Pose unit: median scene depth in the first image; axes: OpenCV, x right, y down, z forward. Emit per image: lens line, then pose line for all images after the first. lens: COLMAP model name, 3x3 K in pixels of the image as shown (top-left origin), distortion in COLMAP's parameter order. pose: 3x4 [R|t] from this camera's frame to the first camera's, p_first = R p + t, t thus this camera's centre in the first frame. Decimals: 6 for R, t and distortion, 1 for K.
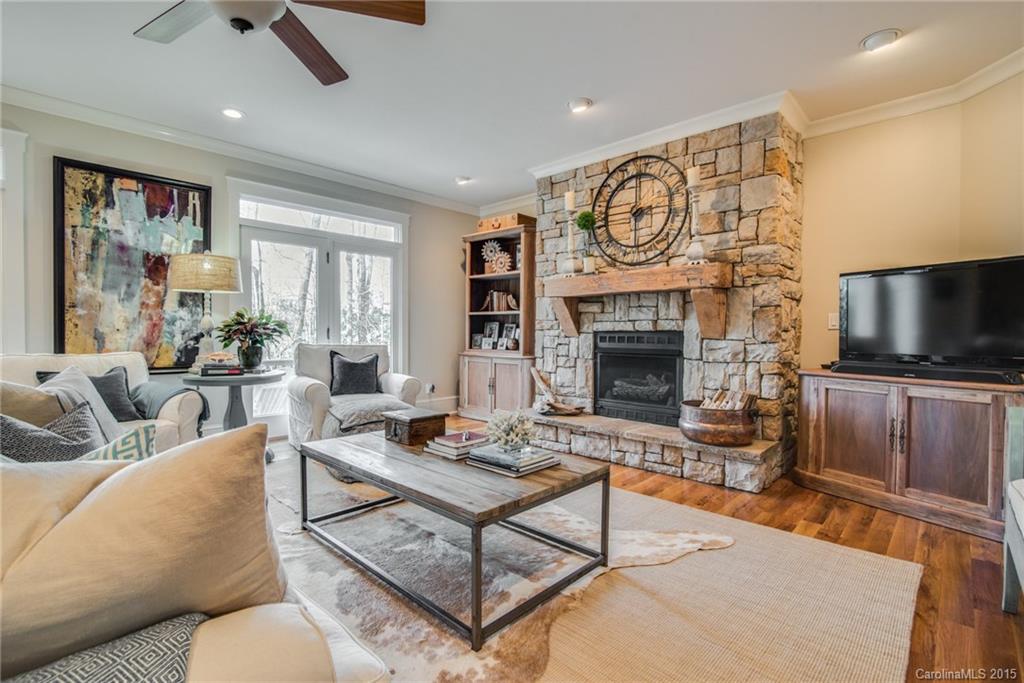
lens RADIAL K [[477.6, 0, 511.5], [0, 477.6, 332.0], [0, 0, 1]] dist [-0.012053, -0.000044]
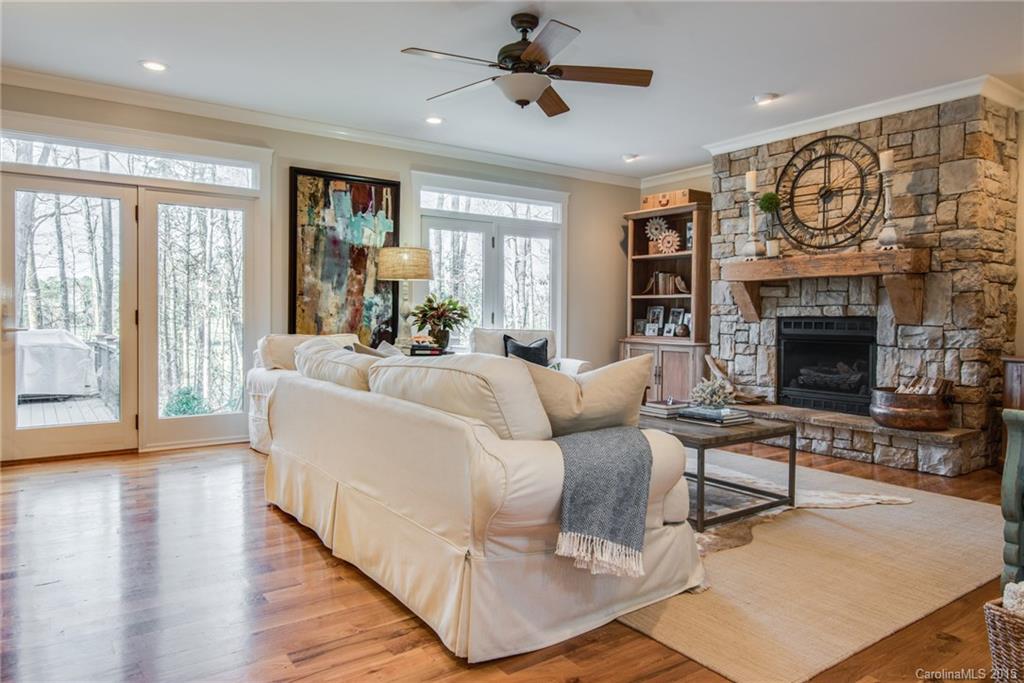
lens RADIAL K [[673.3, 0, 500.6], [0, 673.3, 316.8], [0, 0, 1]] dist [0.004209, -0.000221]
pose [[0.978877, 0.002059, -0.204442, -0.105305], [-0.001967, 0.999998, 0.000649, -0.001125], [0.204443, -0.000233, 0.978878, -0.487308]]
